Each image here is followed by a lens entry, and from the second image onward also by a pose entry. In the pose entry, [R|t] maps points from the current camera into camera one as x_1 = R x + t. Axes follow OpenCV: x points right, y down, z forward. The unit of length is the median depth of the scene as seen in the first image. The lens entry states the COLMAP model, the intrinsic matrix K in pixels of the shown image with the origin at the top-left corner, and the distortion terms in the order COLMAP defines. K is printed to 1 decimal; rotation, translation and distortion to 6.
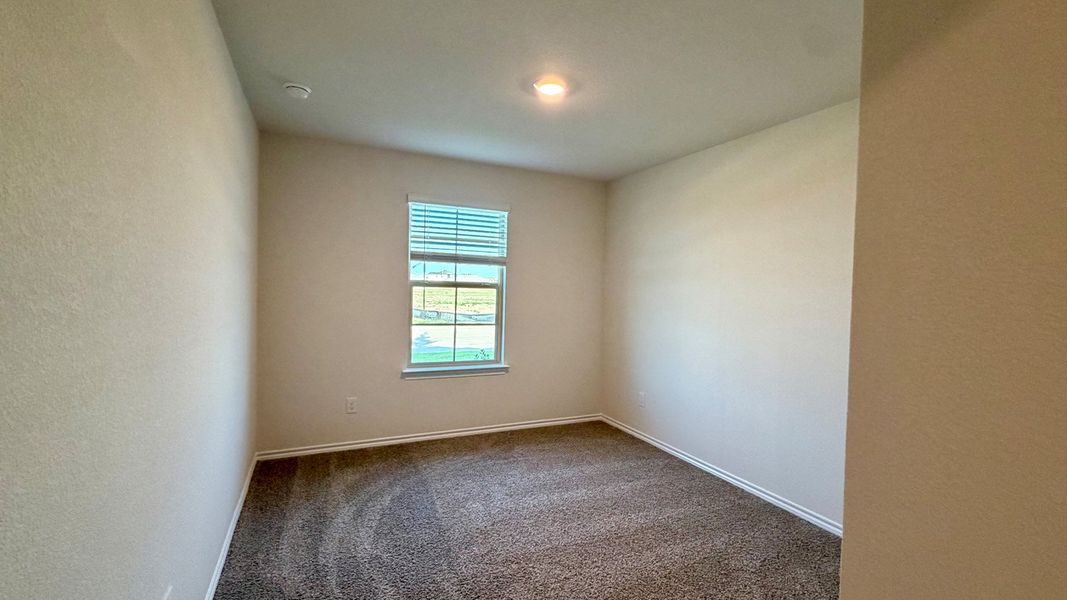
lens RADIAL K [[473.6, 0, 532.4], [0, 473.6, 297.4], [0, 0, 1]] dist [-0.002654, 0.000029]
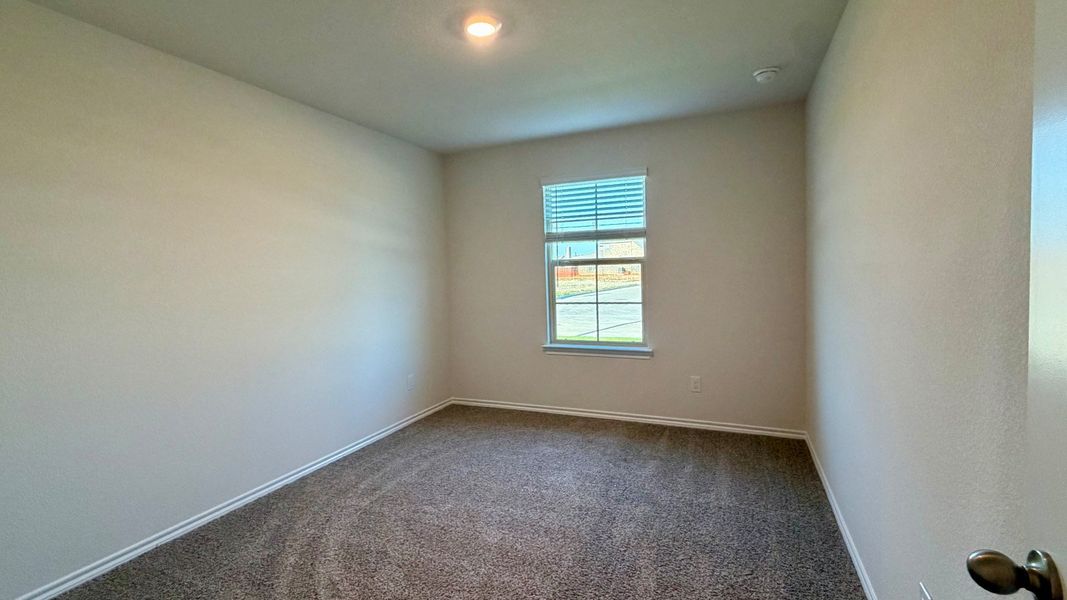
lens RADIAL K [[473.6, 0, 531.6], [0, 473.6, 302.7], [0, 0, 1]] dist [-0.002654, 0.000029]
pose [[0.653791, 0.009959, -0.756610, 0.502435], [0.036691, 0.998320, 0.044846, 0.008026], [0.755785, -0.057080, 0.652327, 0.271474]]
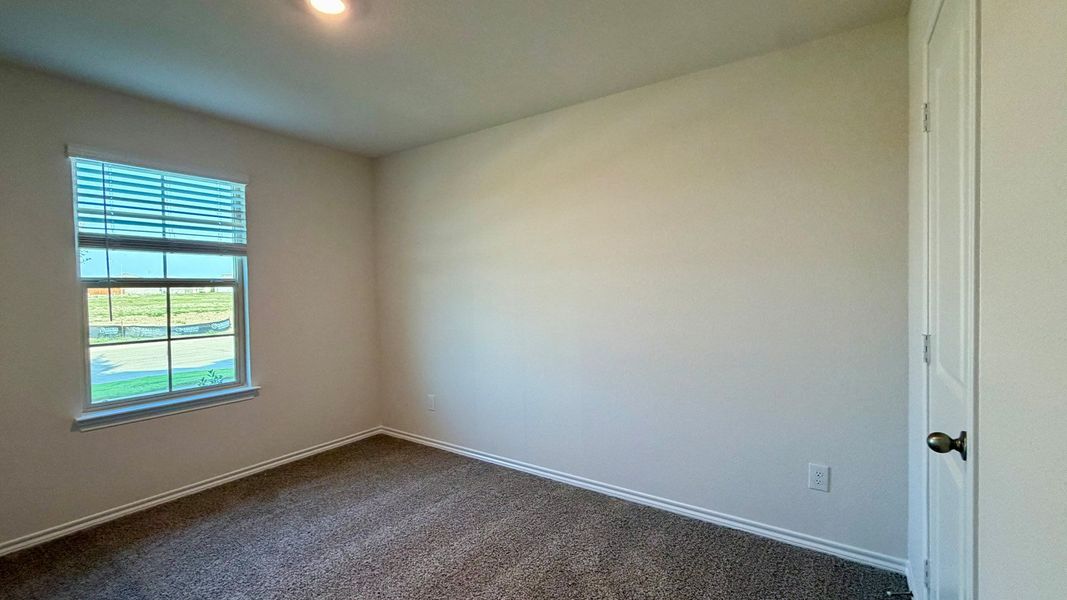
lens RADIAL K [[473.6, 0, 524.0], [0, 473.6, 298.8], [0, 0, 1]] dist [-0.002654, 0.000029]
pose [[0.869335, -0.052726, 0.491402, -0.048742], [0.048456, 0.998596, 0.021424, 0.007701], [-0.491841, 0.005186, 0.870669, 0.134404]]
